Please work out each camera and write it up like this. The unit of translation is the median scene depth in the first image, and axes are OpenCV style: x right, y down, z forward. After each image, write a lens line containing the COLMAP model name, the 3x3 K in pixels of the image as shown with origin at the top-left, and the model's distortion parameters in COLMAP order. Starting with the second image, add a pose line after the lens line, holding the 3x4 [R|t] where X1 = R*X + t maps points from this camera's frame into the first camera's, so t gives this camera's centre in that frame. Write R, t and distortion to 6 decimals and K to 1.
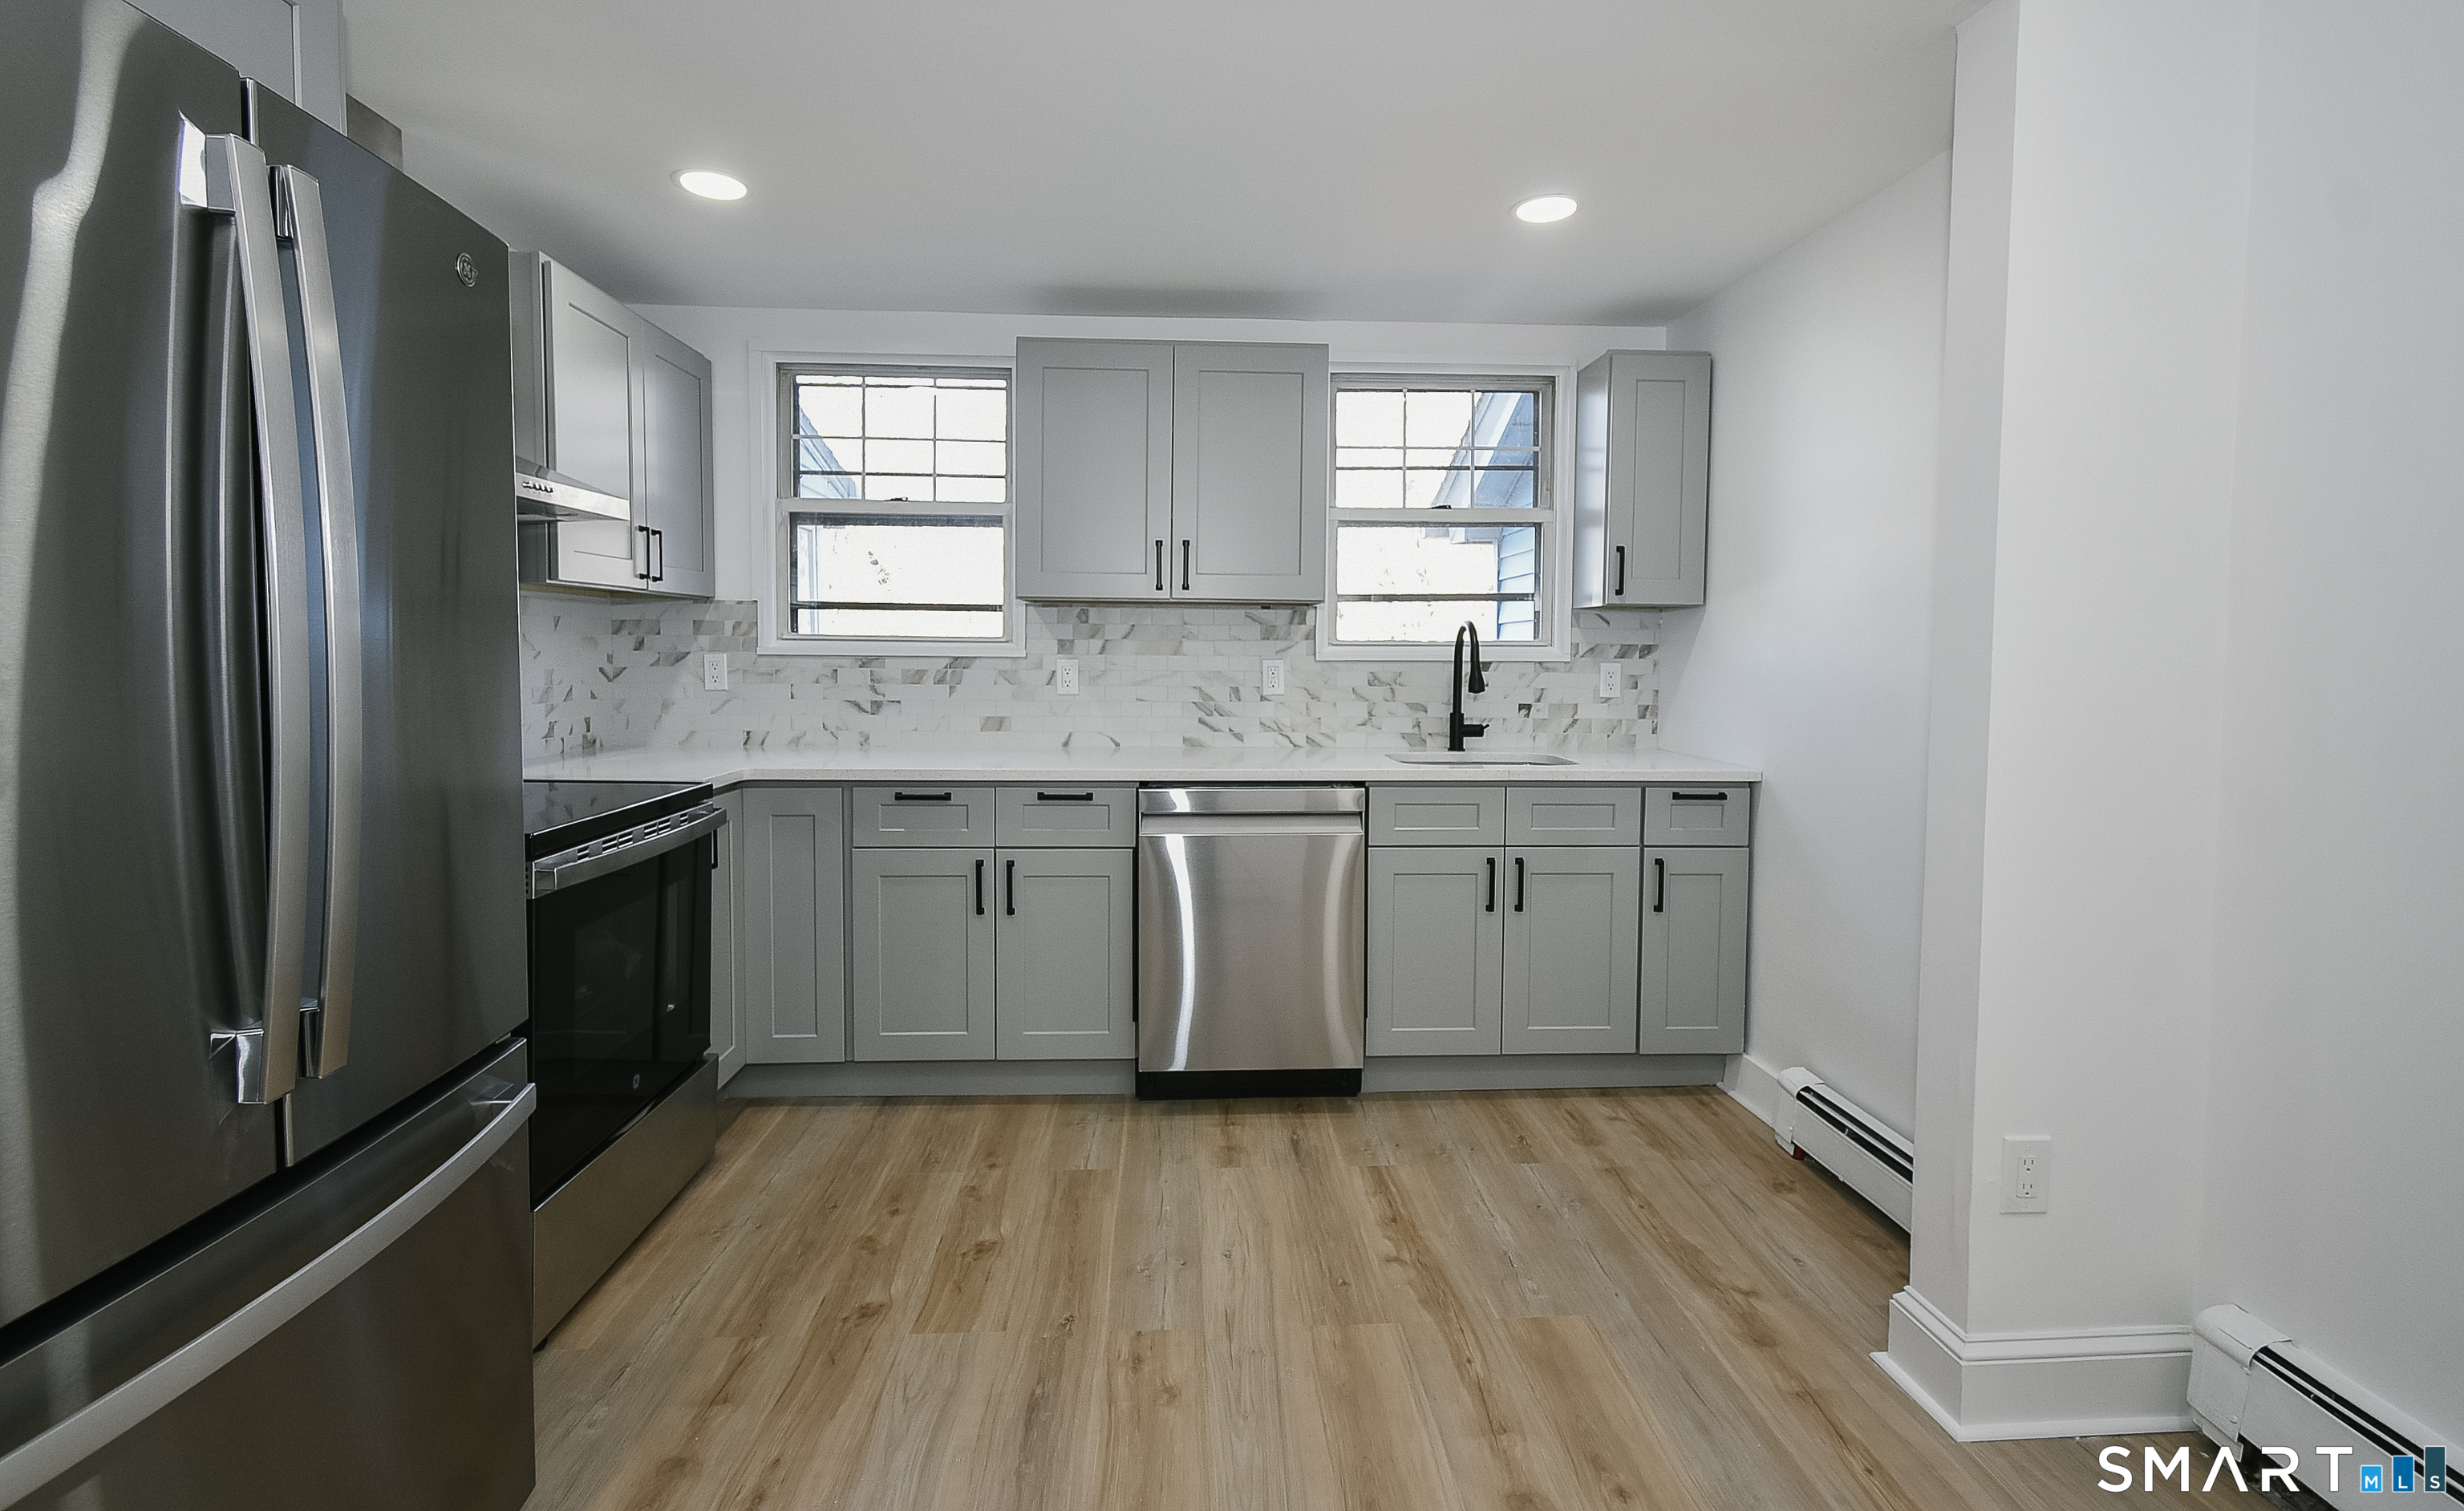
lens RADIAL K [[1103.8, 0, 1227.4], [0, 1103.8, 693.2], [0, 0, 1]] dist [0.001698, 0.000125]
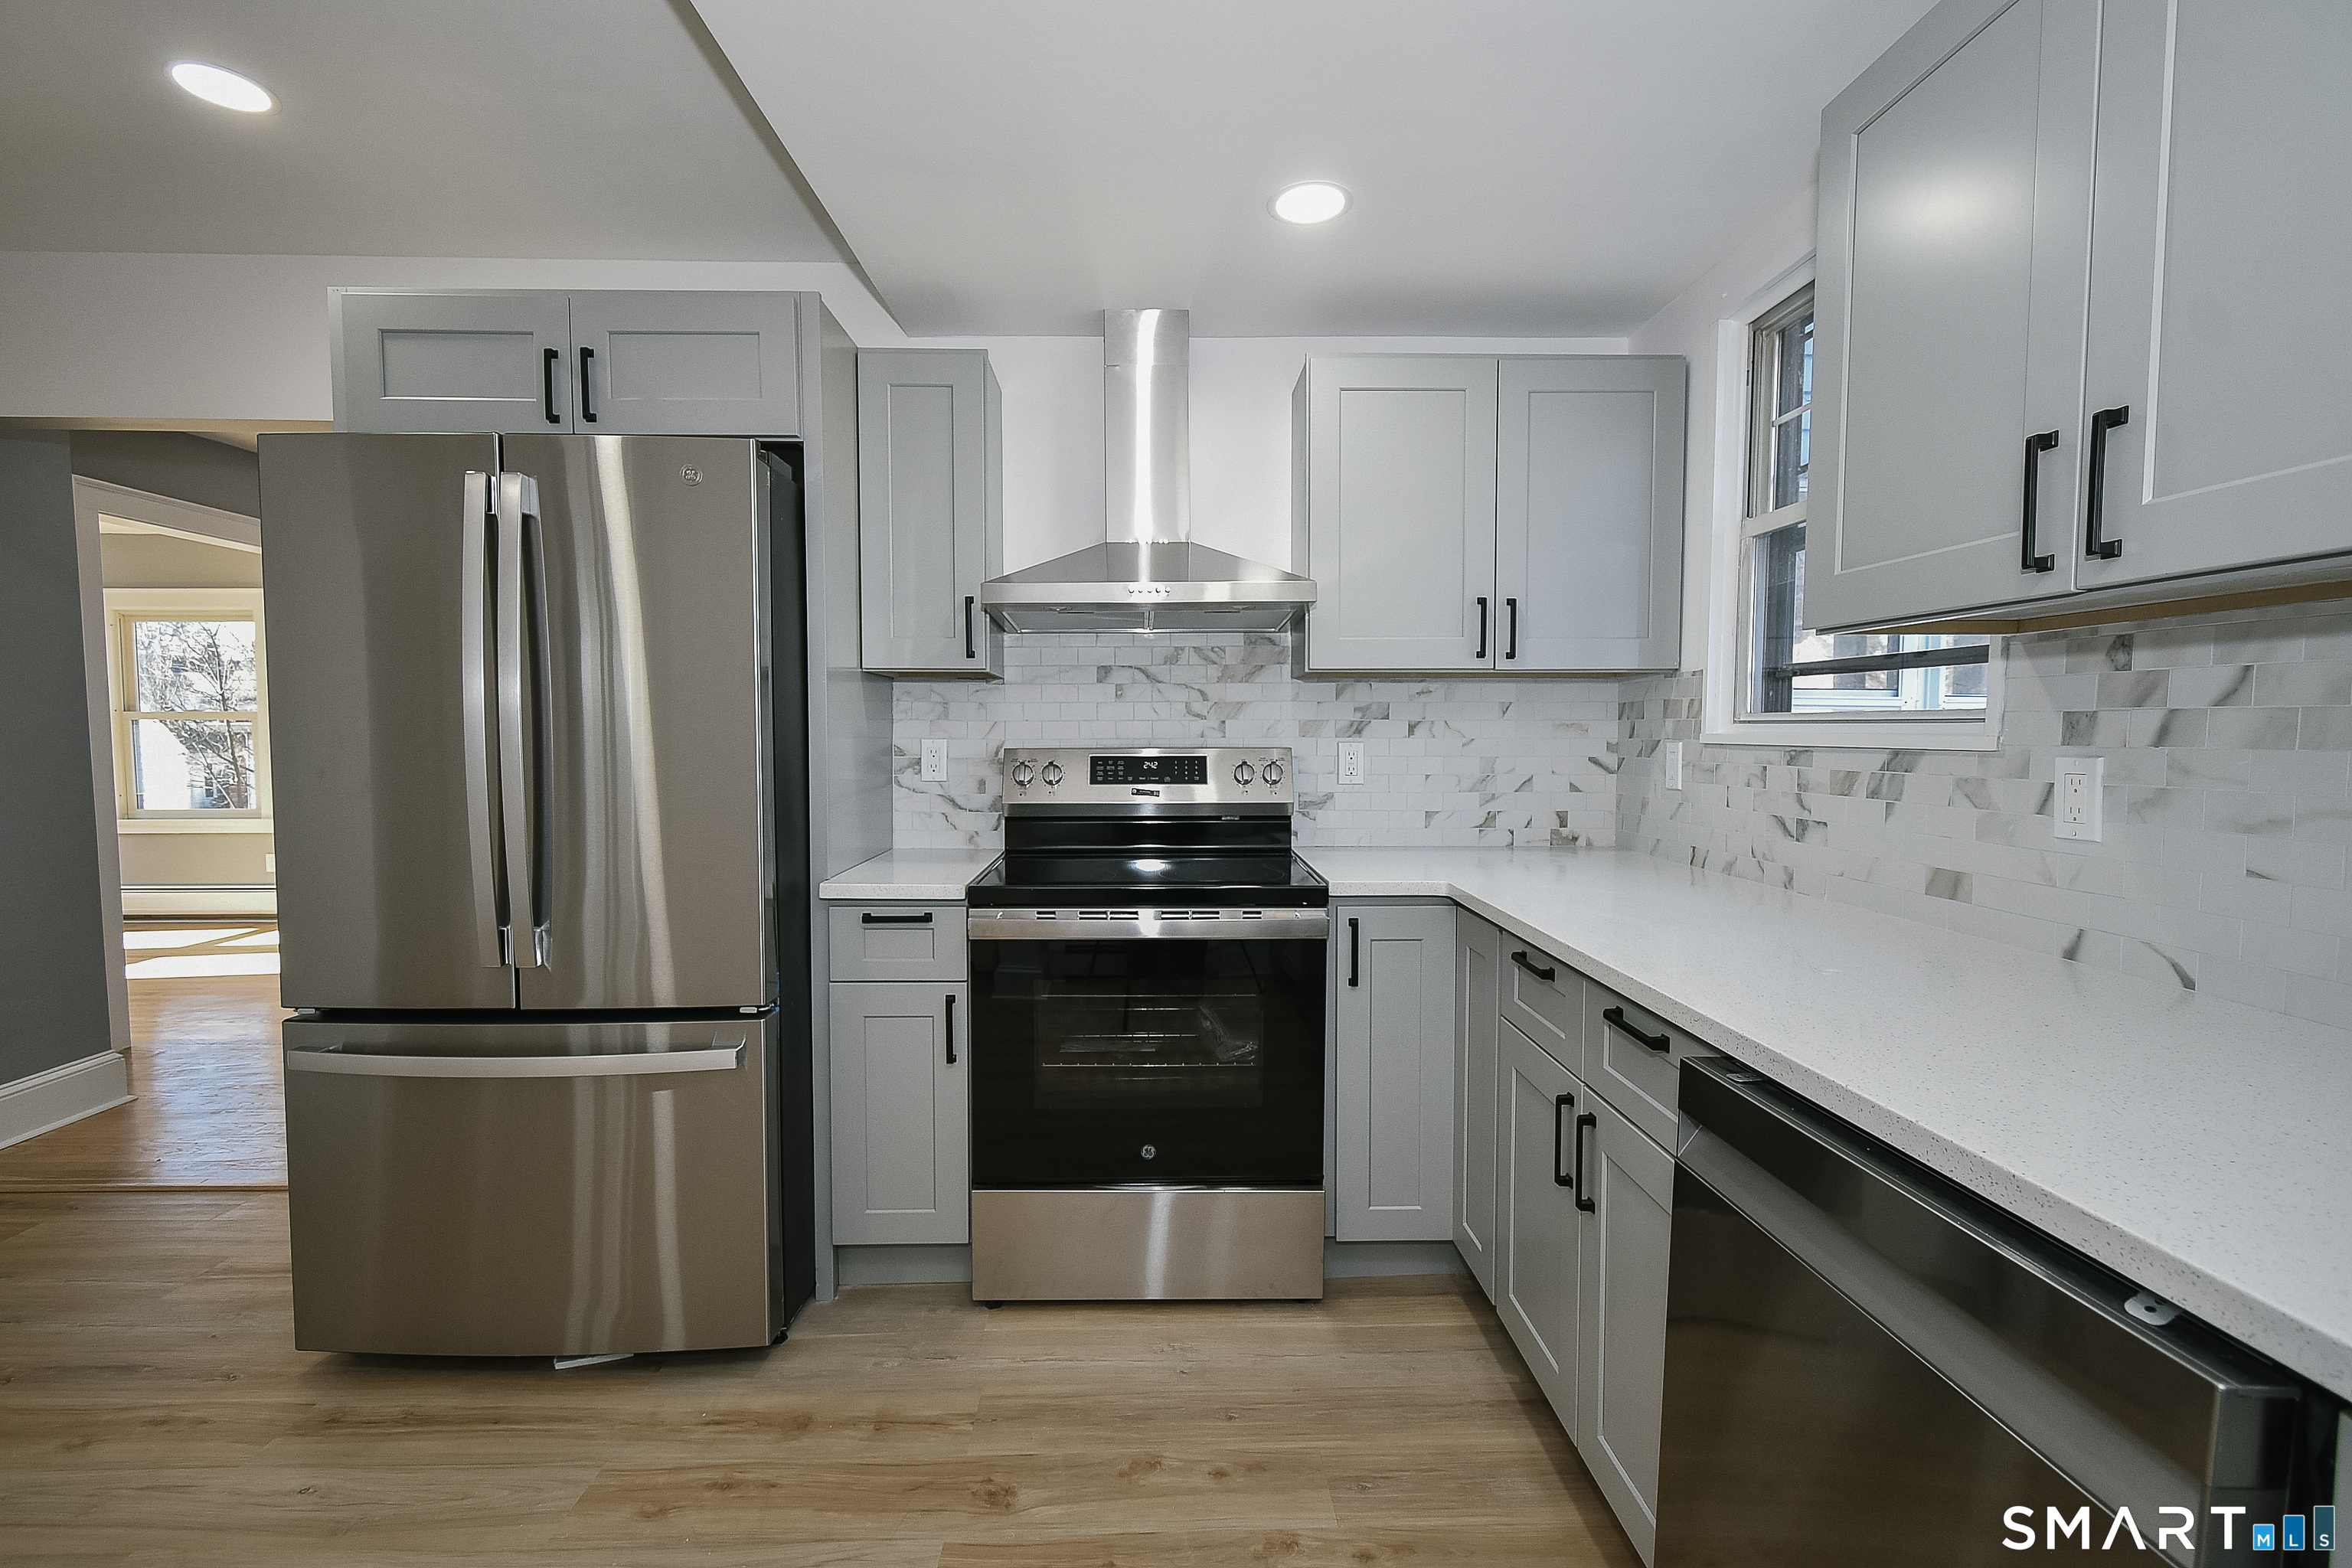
lens RADIAL K [[1025.9, 0, 1173.3], [0, 1025.9, 788.4], [0, 0, 1]] dist [-0.000808, -0.000921]
pose [[-0.027353, 0.047814, -0.998482, 0.281590], [-0.040565, 0.997980, 0.048901, -0.025915], [0.998802, 0.041841, -0.025358, 0.710831]]
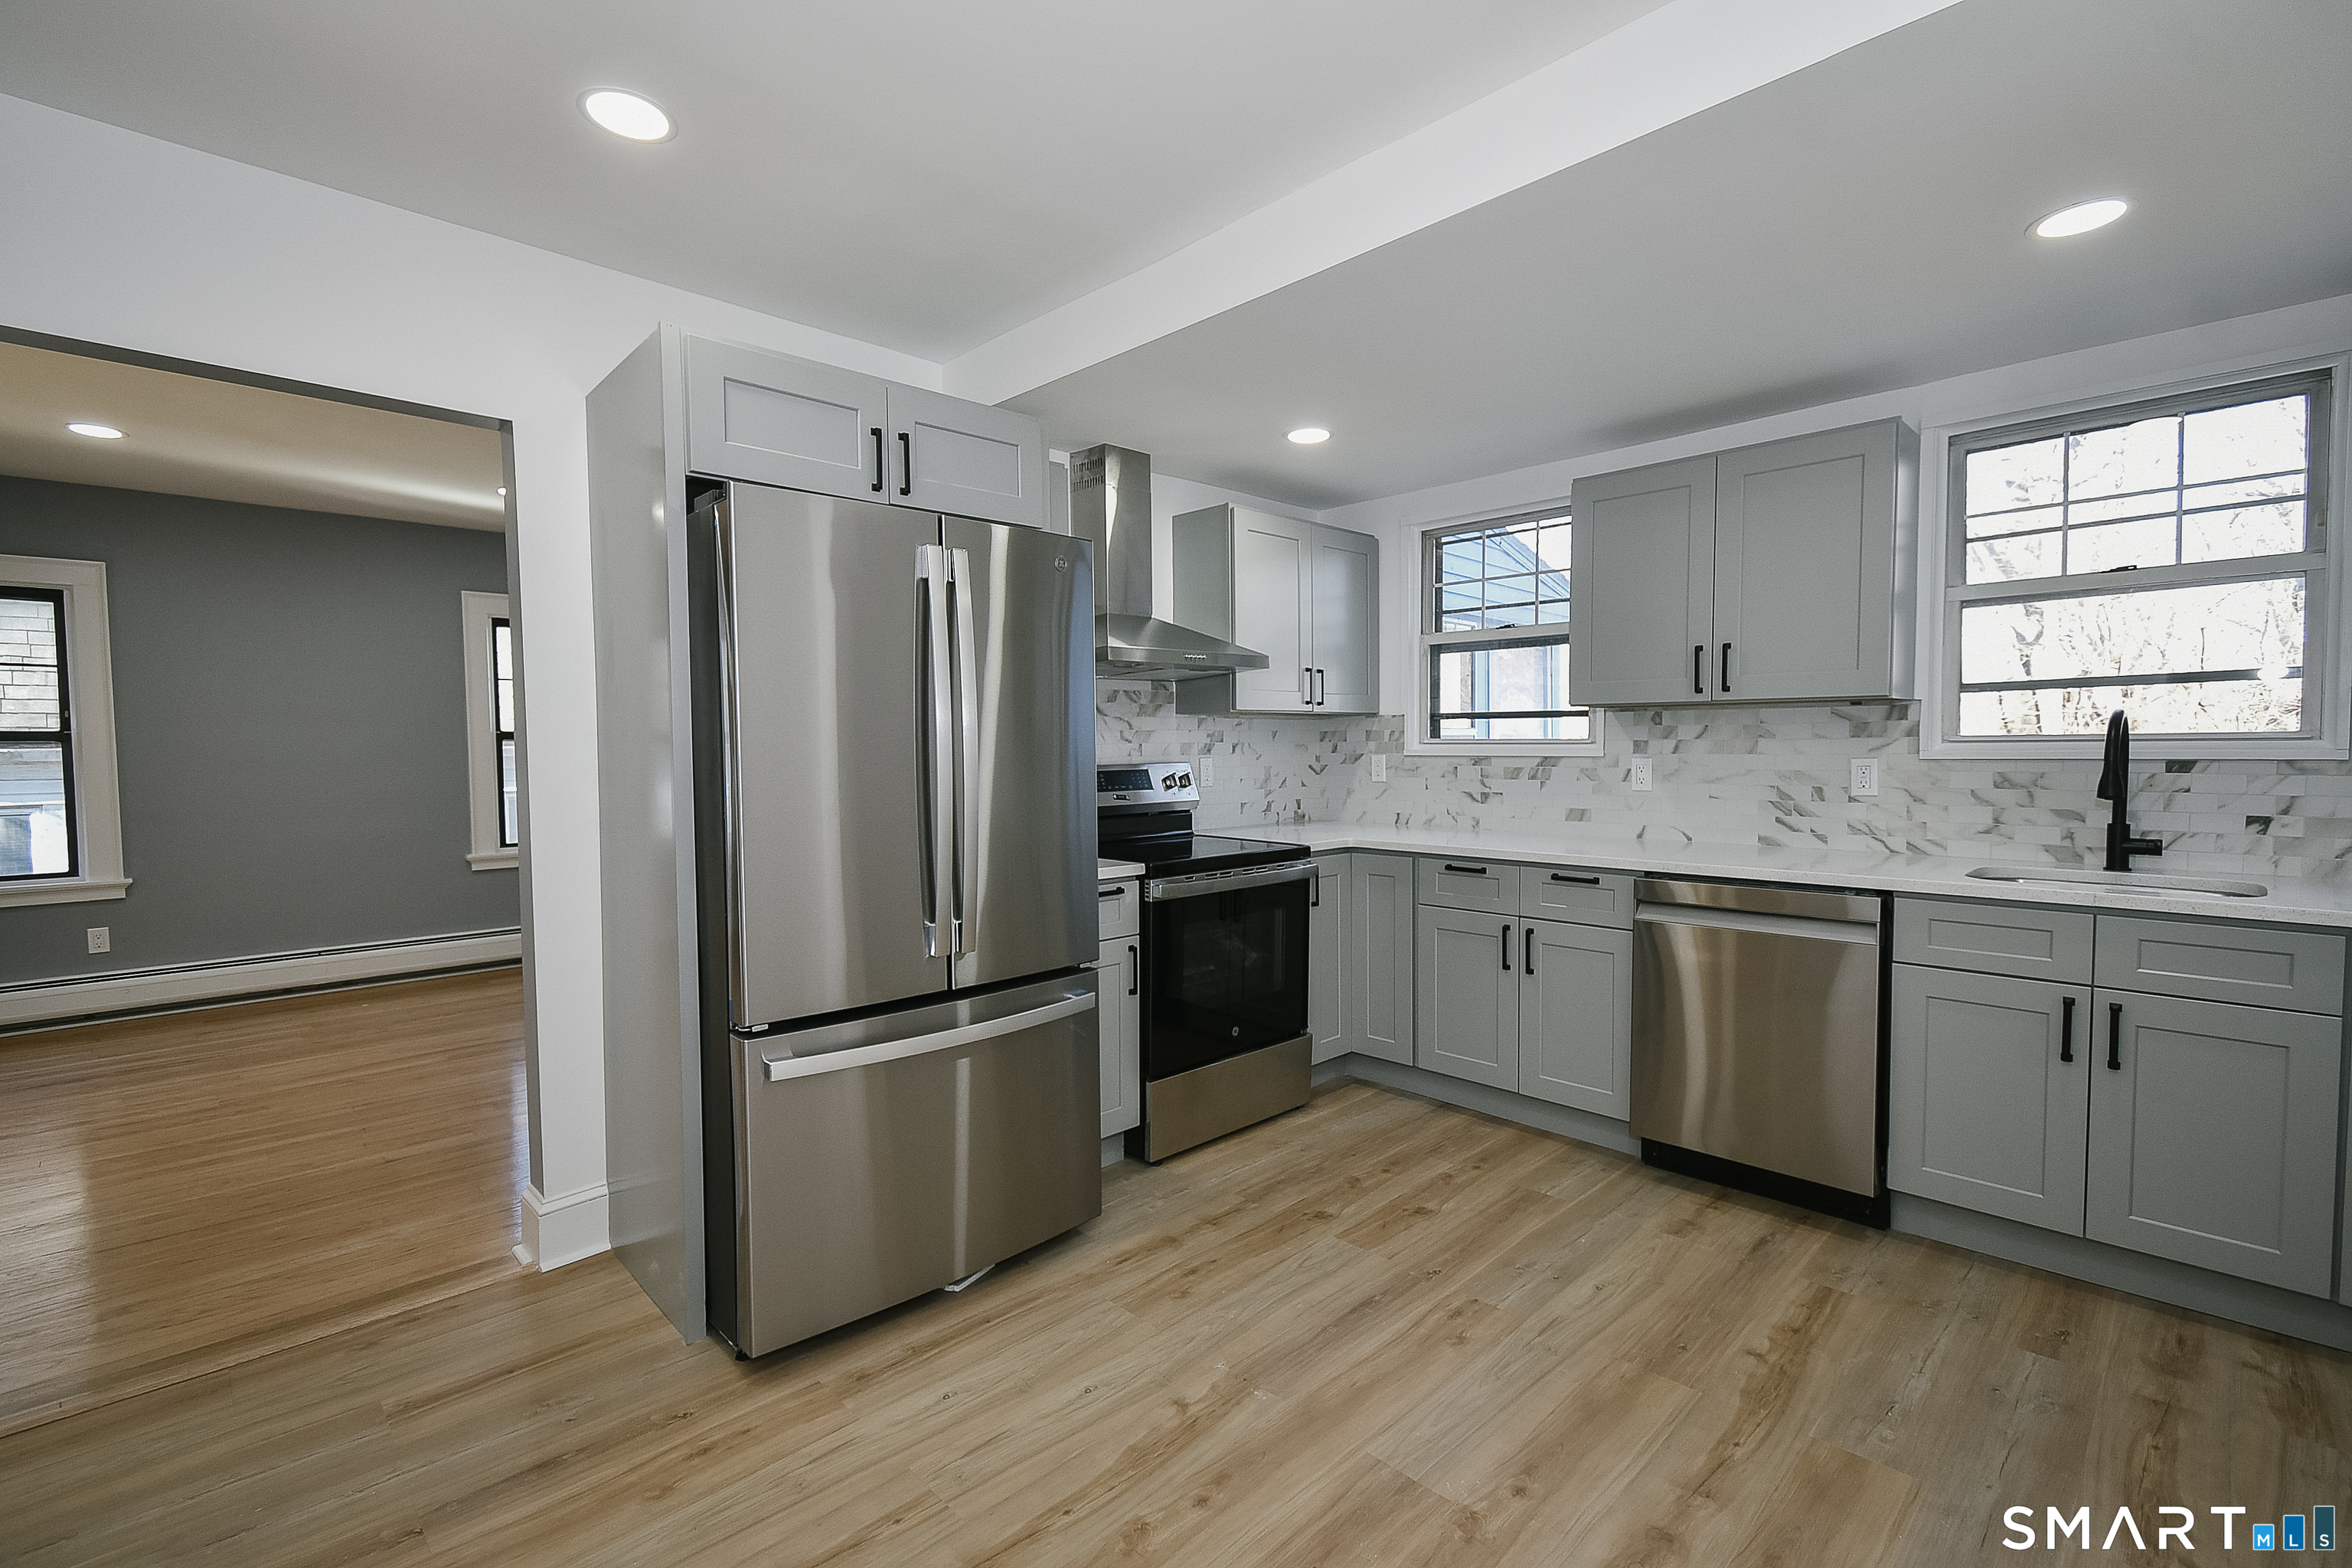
lens RADIAL K [[1025.9, 0, 1173.3], [0, 1025.9, 788.4], [0, 0, 1]] dist [-0.000808, -0.000921]
pose [[0.655721, 0.019885, -0.754741, 0.341411], [-0.017652, 0.999784, 0.011005, -0.004383], [0.754797, 0.006106, 0.655930, -0.014837]]
